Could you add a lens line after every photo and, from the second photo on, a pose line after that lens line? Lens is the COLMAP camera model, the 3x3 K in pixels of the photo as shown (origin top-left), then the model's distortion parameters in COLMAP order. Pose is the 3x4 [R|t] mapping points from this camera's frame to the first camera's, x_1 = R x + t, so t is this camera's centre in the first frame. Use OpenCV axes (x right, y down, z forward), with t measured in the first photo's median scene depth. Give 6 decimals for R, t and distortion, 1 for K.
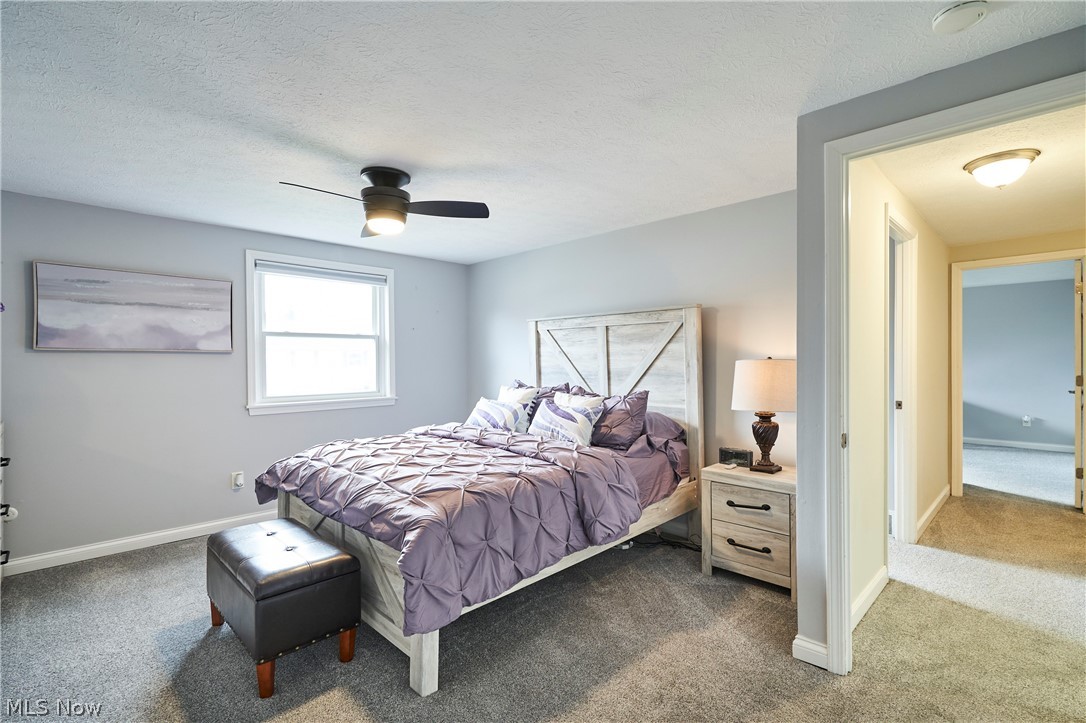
lens RADIAL K [[504.6, 0, 540.4], [0, 504.6, 363.7], [0, 0, 1]] dist [-0.001702, -0.000235]
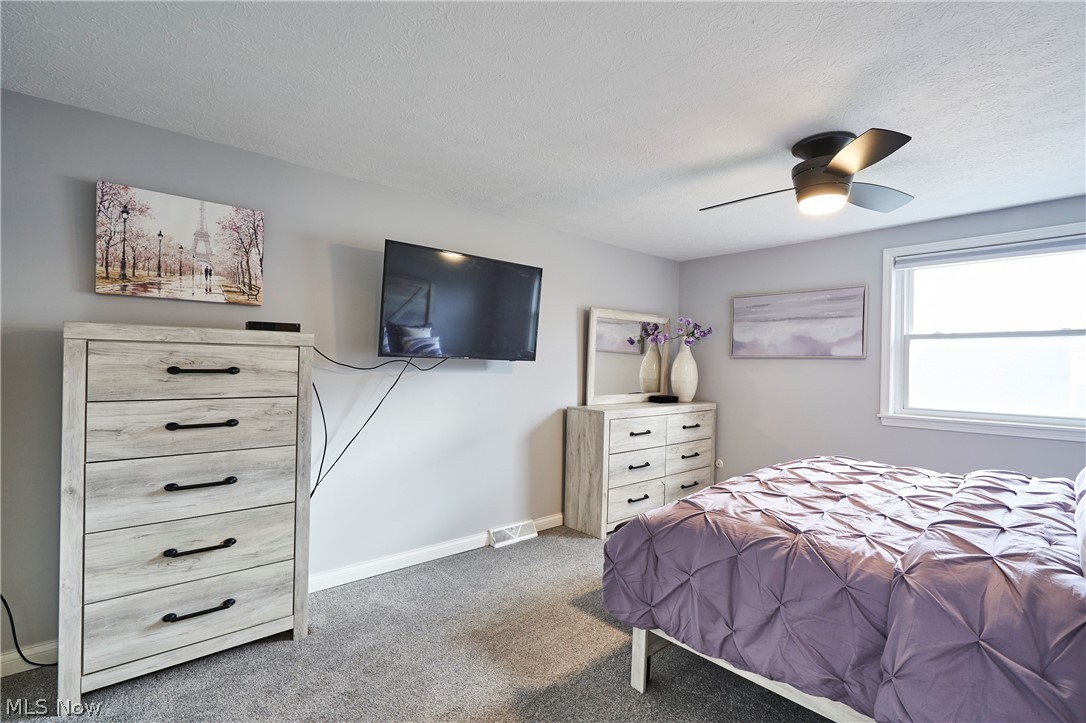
lens RADIAL K [[504.6, 0, 545.8], [0, 504.6, 362.1], [0, 0, 1]] dist [-0.001702, -0.000235]
pose [[-0.058268, -0.003027, -0.998296, 0.400237], [-0.022187, 0.999752, -0.001737, 0.001354], [0.998054, 0.022048, -0.058321, 0.426486]]
